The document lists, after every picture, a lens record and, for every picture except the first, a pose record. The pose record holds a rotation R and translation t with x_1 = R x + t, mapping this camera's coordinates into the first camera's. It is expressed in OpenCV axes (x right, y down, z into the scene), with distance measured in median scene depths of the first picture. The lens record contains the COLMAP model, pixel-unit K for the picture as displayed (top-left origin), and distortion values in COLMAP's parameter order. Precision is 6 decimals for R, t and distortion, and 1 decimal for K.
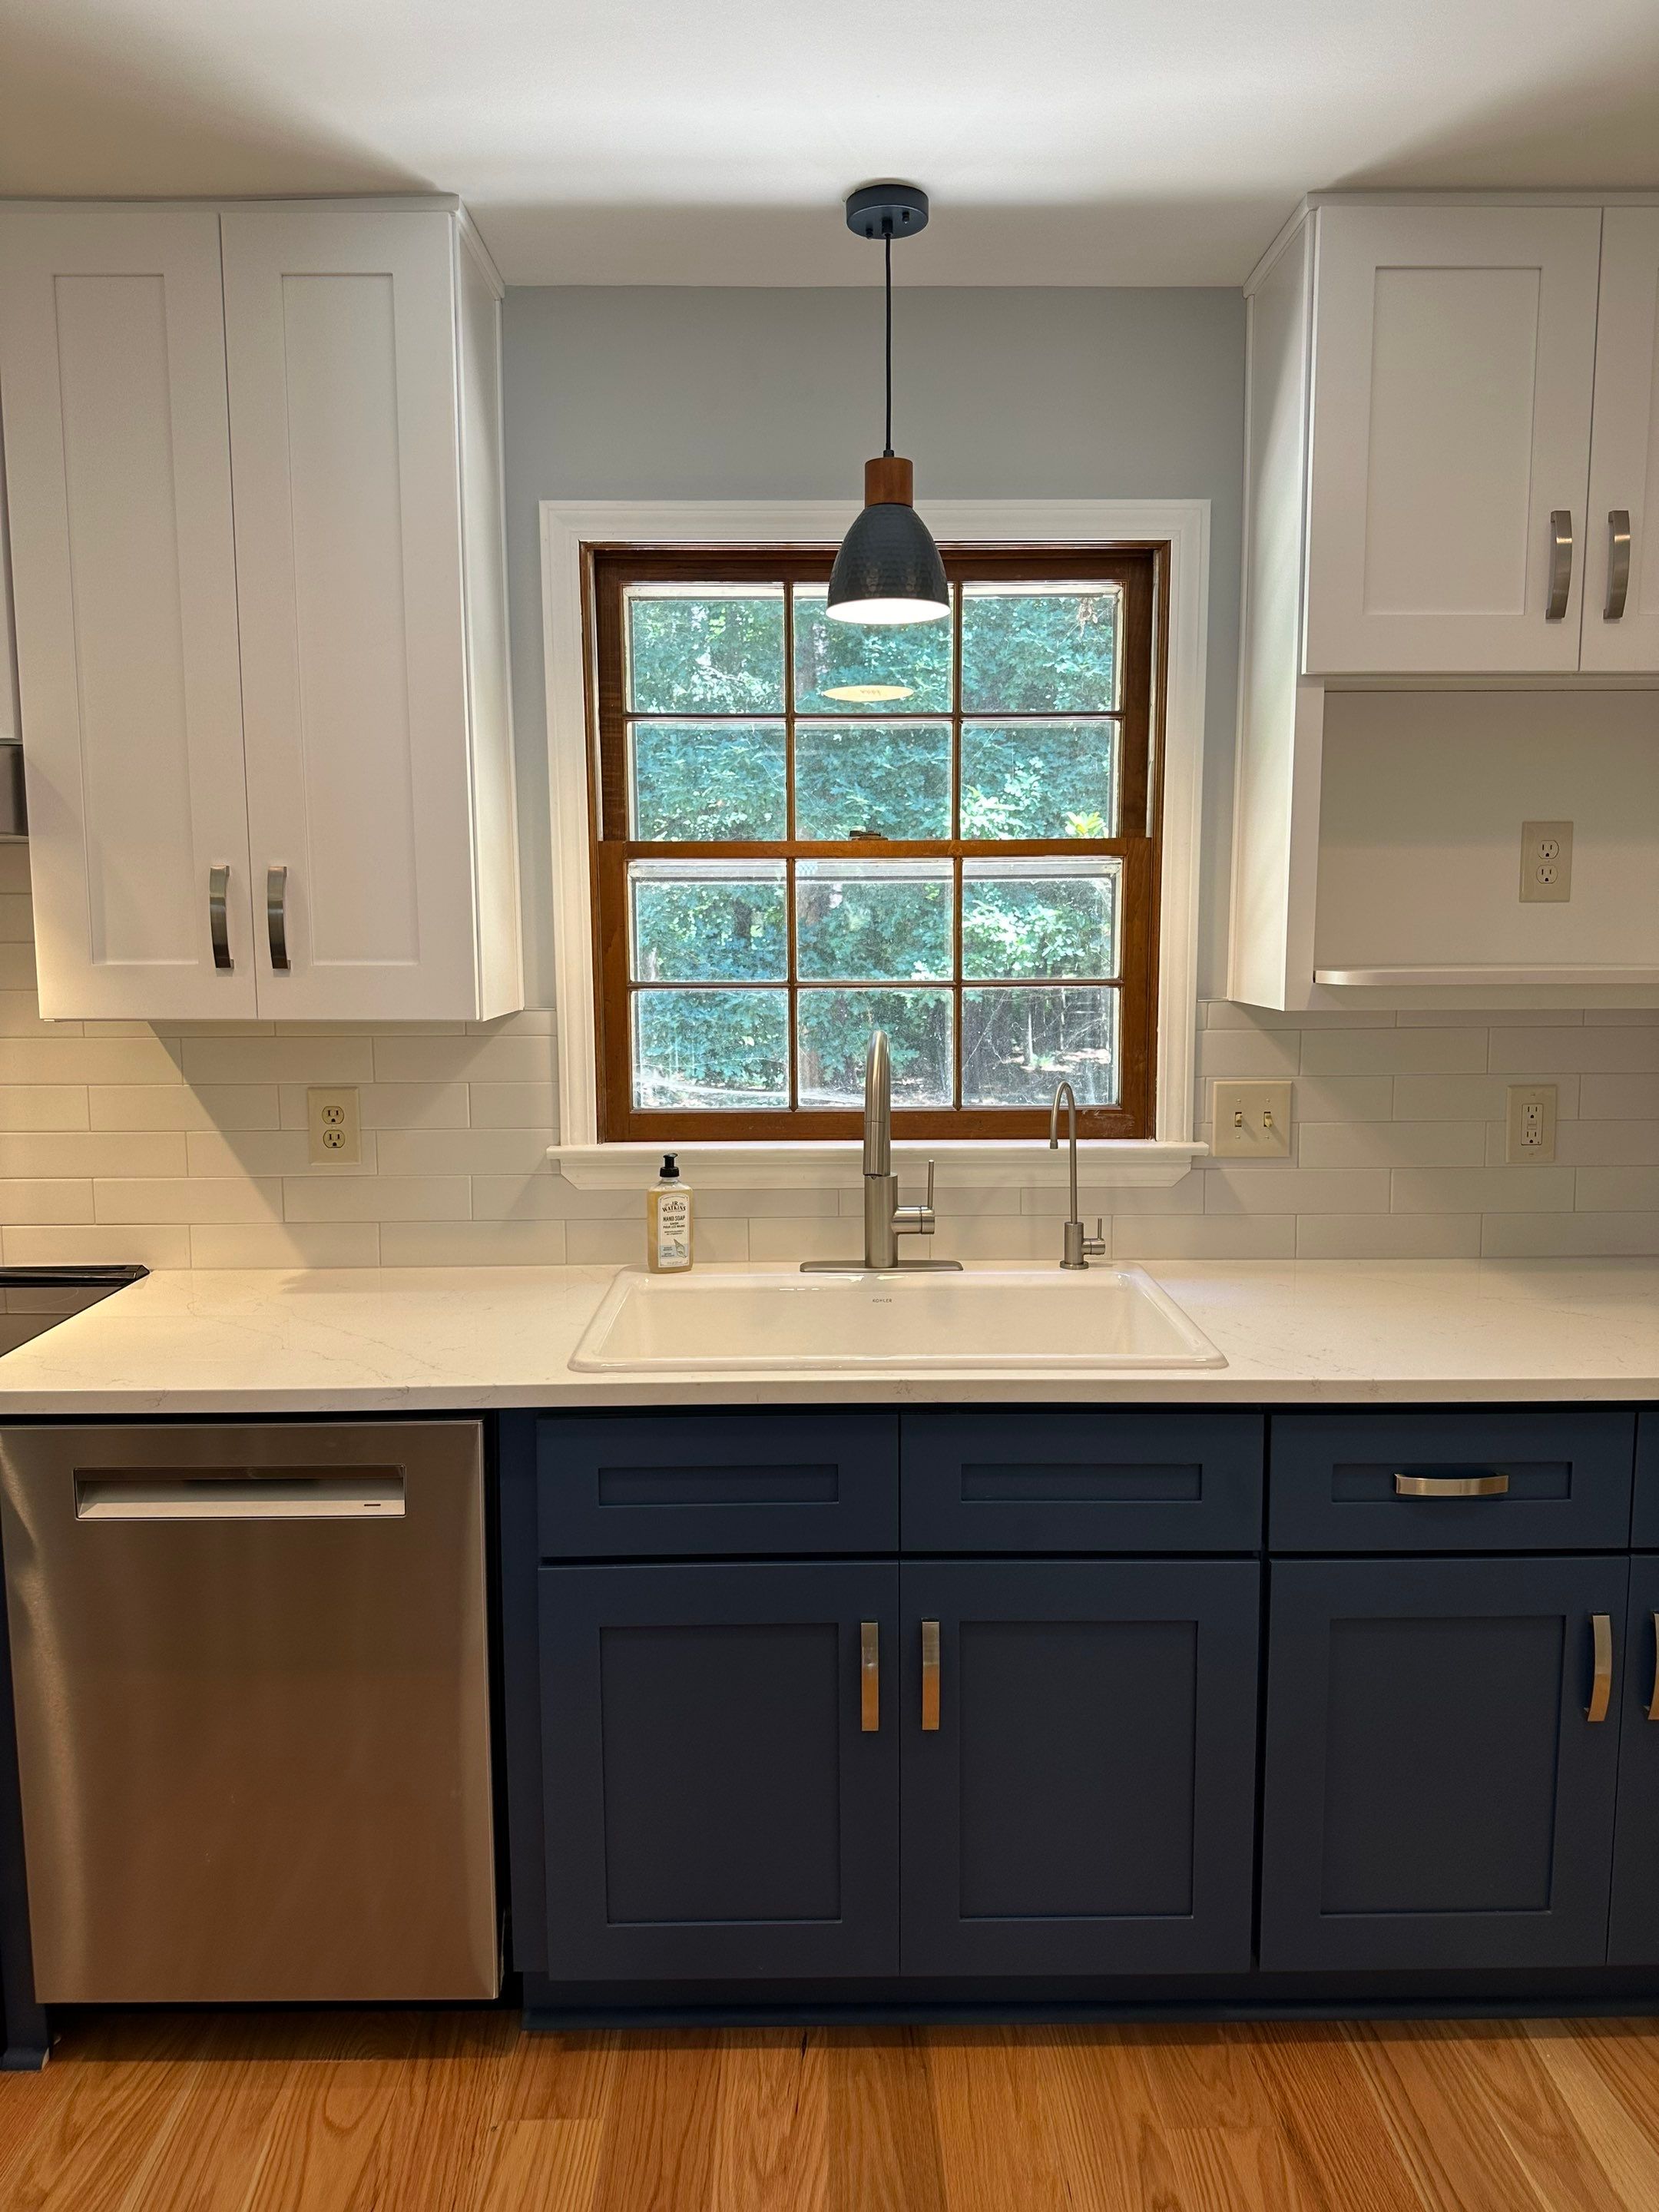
lens RADIAL K [[1560.4, 0, 829.0], [0, 1560.4, 1100.0], [0, 0, 1]] dist [0.042772, -0.036151]
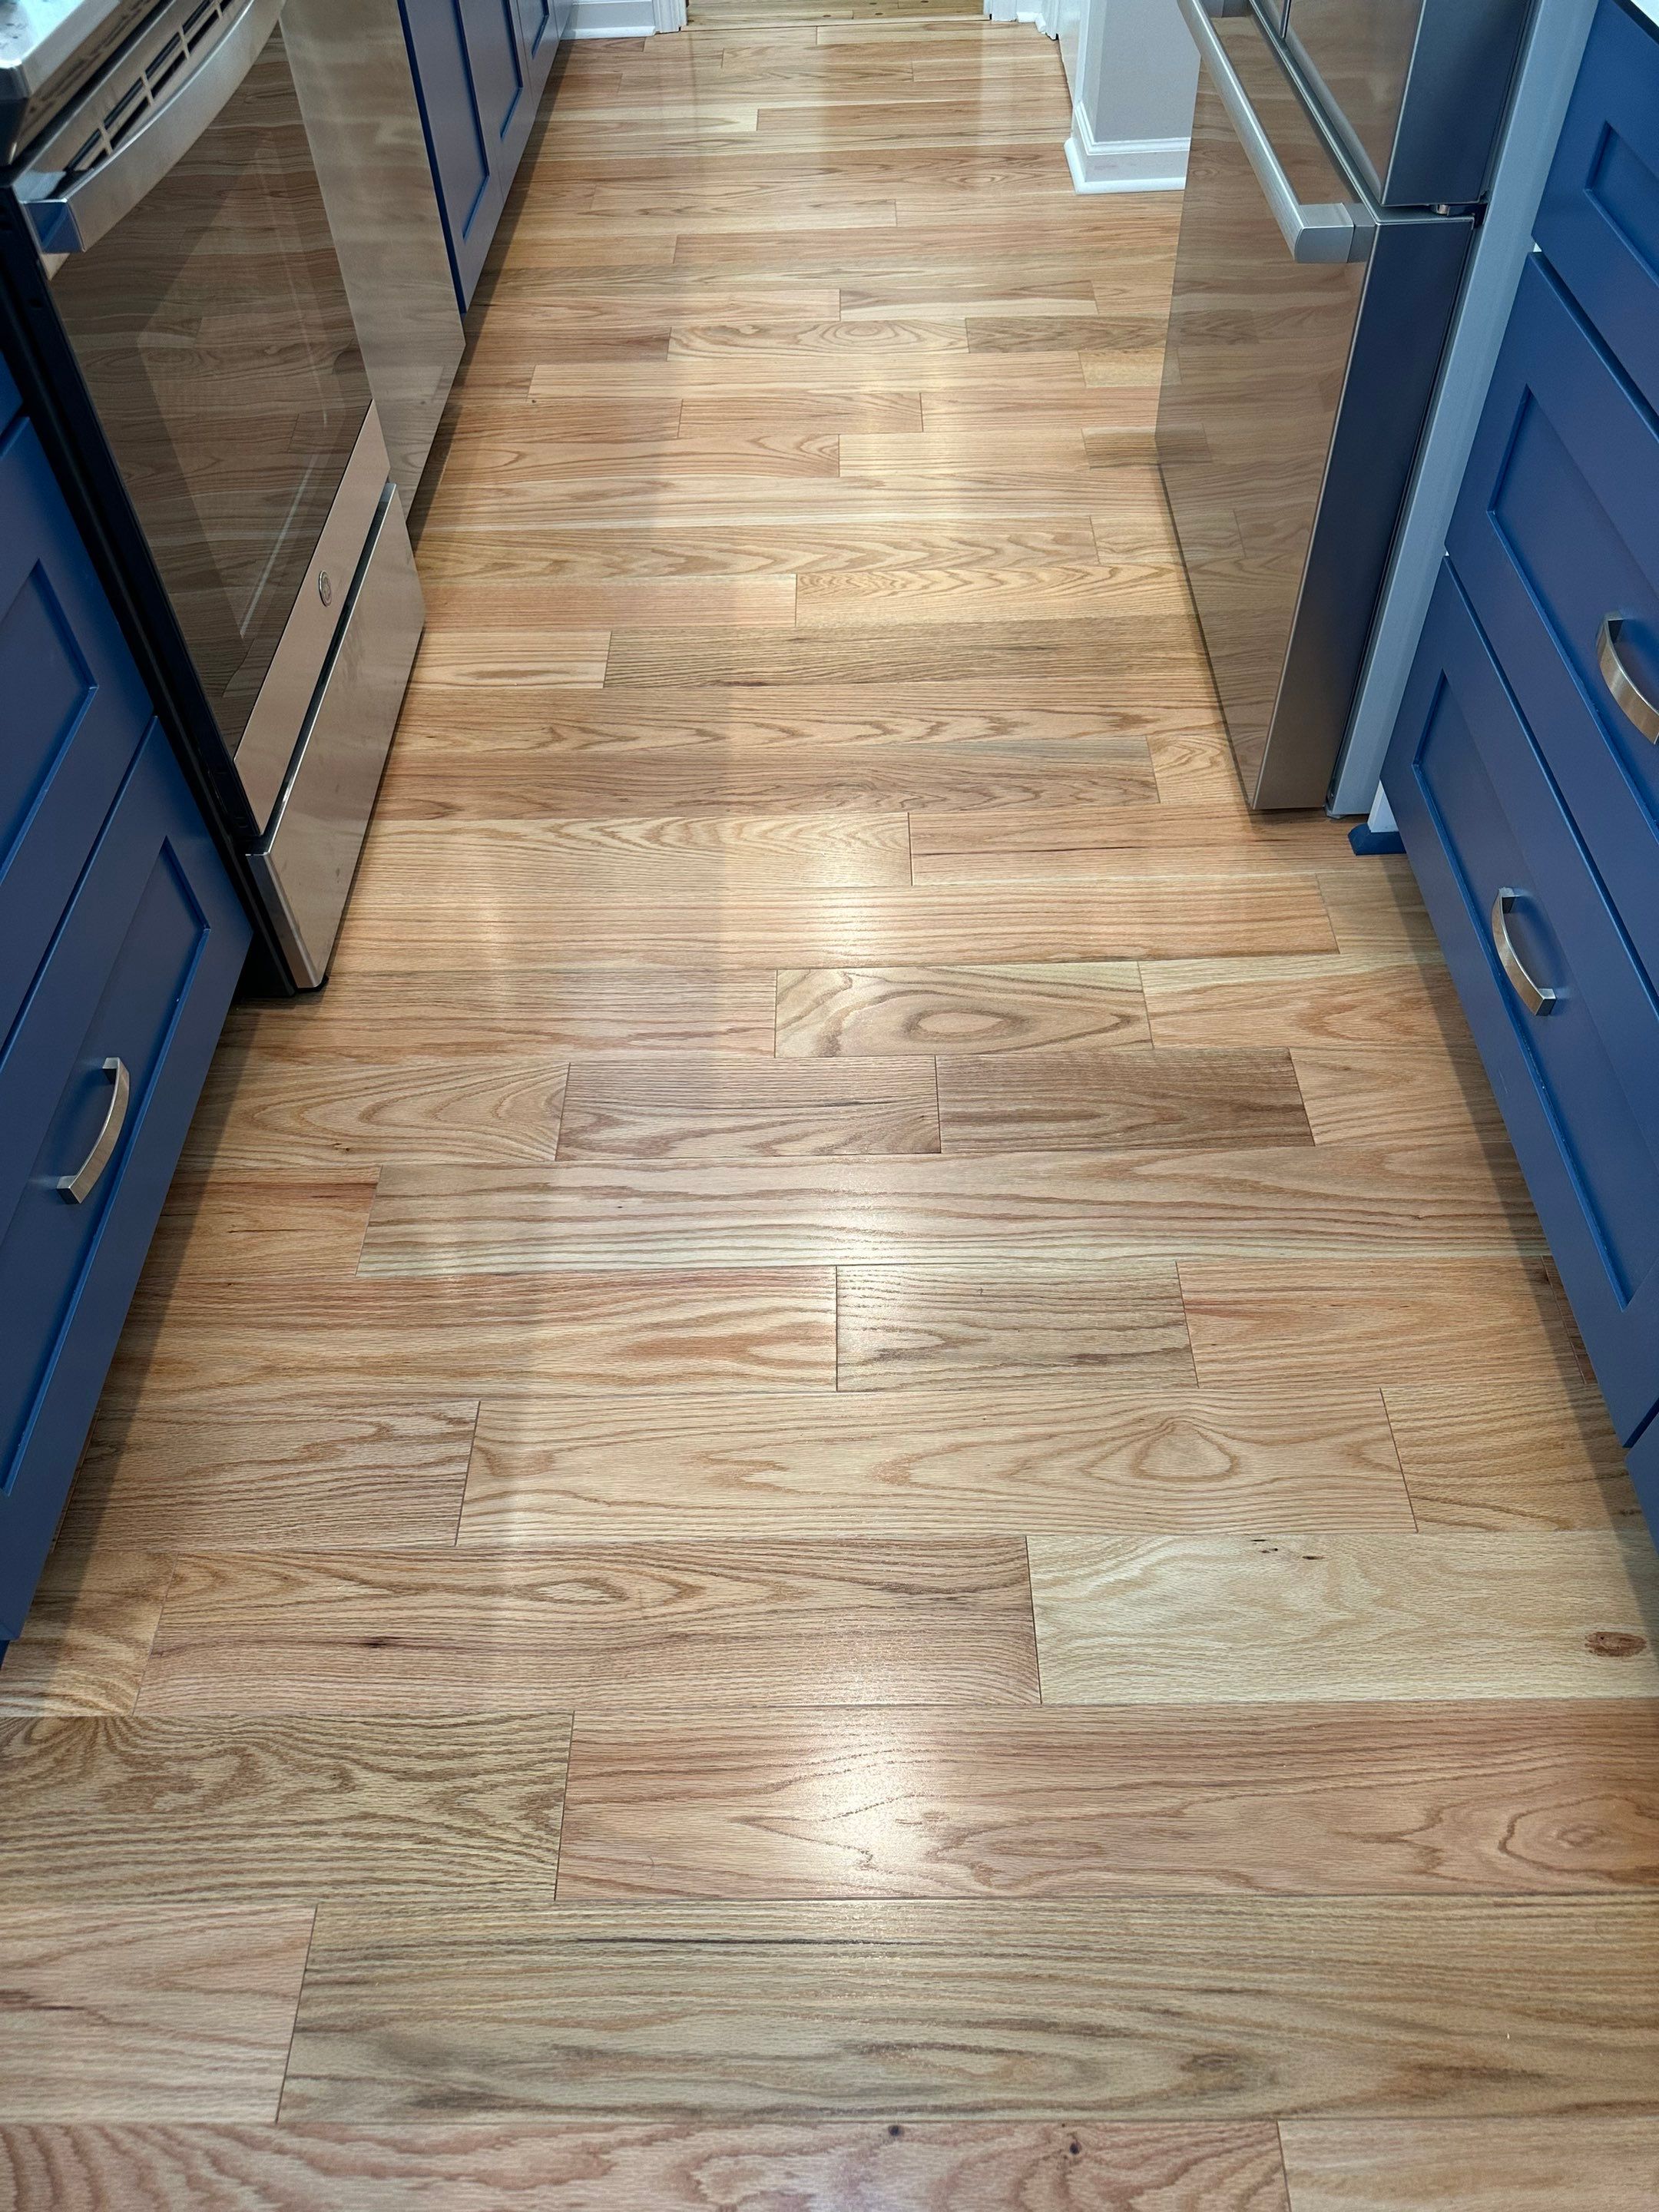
lens RADIAL K [[1560.4, 0, 835.9], [0, 1560.4, 1084.8], [0, 0, 1]] dist [0.042772, -0.036151]
pose [[0.003740, -0.755761, 0.654836, -1.265471], [0.131831, 0.649498, 0.748848, 0.037040], [-0.991265, 0.083527, 0.102062, 0.524714]]
